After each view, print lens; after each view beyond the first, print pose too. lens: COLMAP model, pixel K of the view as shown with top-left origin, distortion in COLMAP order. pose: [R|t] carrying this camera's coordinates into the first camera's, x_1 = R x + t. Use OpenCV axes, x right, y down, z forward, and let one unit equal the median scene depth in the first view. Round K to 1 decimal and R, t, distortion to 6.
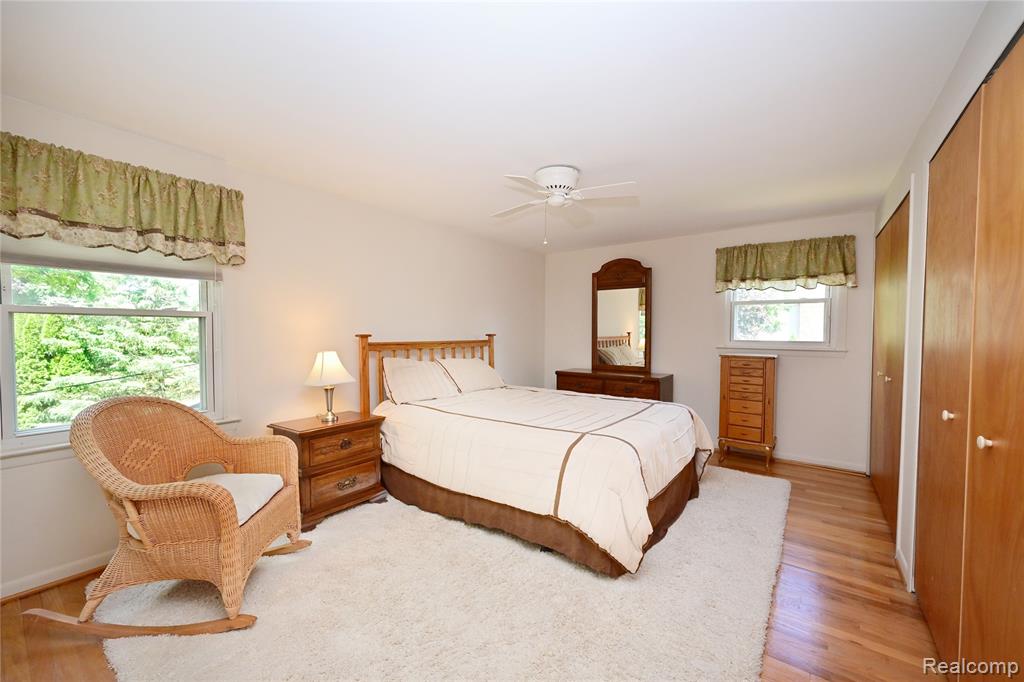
lens RADIAL K [[414.9, 0, 510.7], [0, 414.9, 347.7], [0, 0, 1]] dist [0.000525, 0.000426]
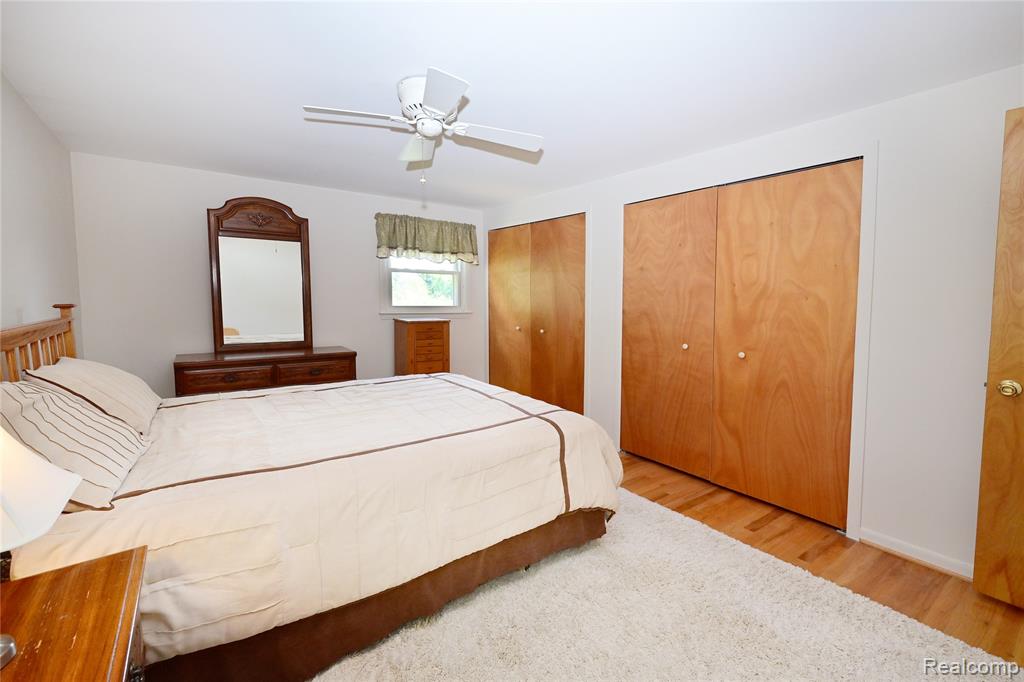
lens RADIAL K [[425.6, 0, 496.5], [0, 425.6, 318.5], [0, 0, 1]] dist [0.000493, 0.000151]
pose [[0.313587, -0.040754, 0.948684, -0.406190], [0.031410, 0.998977, 0.032532, -0.014538], [-0.949040, 0.019596, 0.314547, 0.457120]]
